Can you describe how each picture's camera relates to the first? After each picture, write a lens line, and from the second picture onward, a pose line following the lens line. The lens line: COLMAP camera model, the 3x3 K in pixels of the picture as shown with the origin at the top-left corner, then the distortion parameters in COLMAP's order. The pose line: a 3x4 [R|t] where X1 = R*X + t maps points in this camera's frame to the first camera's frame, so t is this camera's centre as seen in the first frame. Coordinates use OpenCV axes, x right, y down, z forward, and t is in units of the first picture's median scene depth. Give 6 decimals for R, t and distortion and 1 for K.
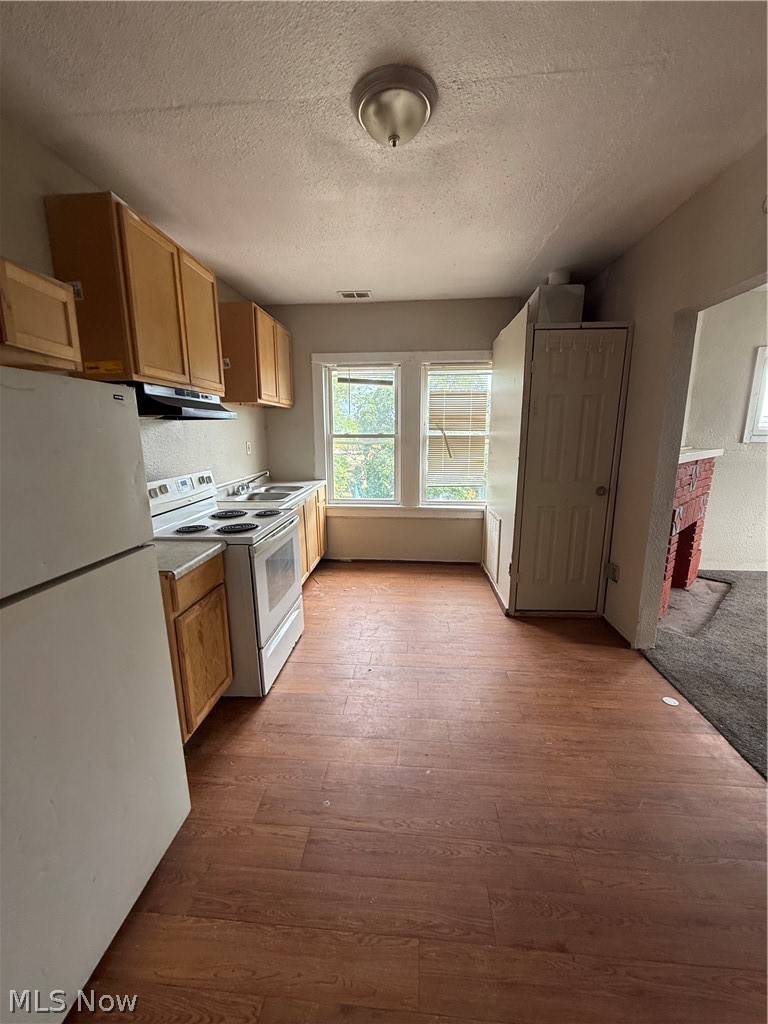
lens RADIAL K [[377.2, 0, 384.0], [0, 377.2, 512.0], [0, 0, 1]] dist [0.000877, 0.000061]
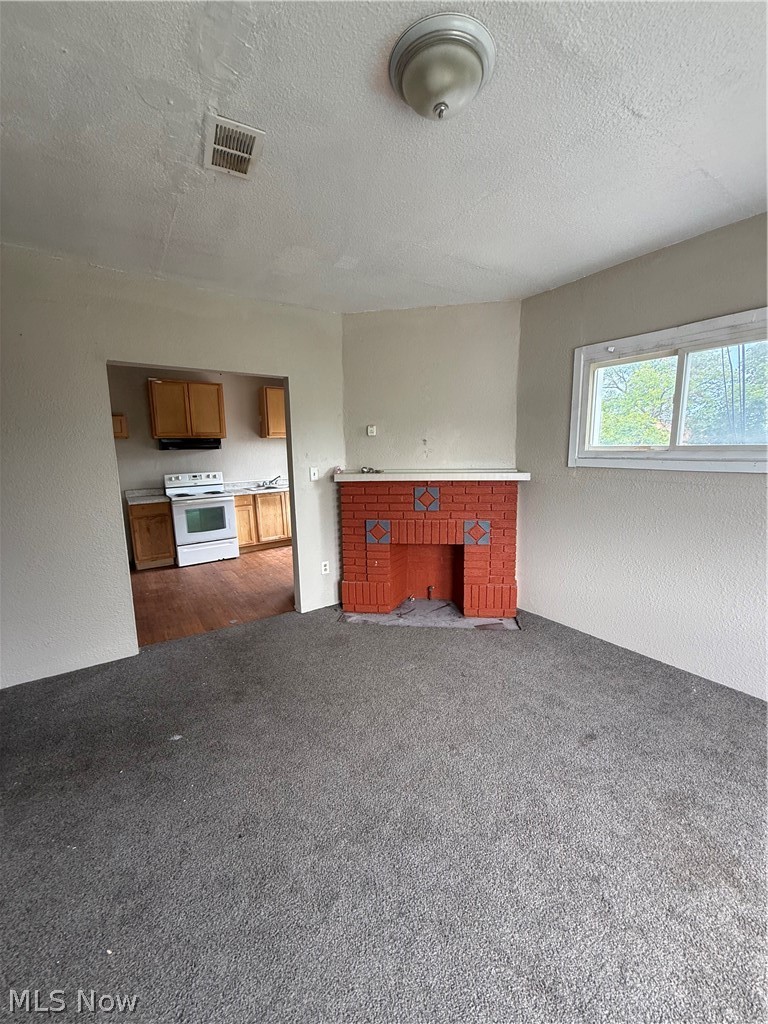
lens RADIAL K [[406.4, 0, 384.0], [0, 406.4, 512.0], [0, 0, 1]] dist [-0.001548, -0.000056]
pose [[0.652123, 0.115202, -0.749309, 1.520882], [-0.134454, 0.990293, 0.035237, -0.071670], [0.746095, 0.077769, 0.661282, 0.163236]]
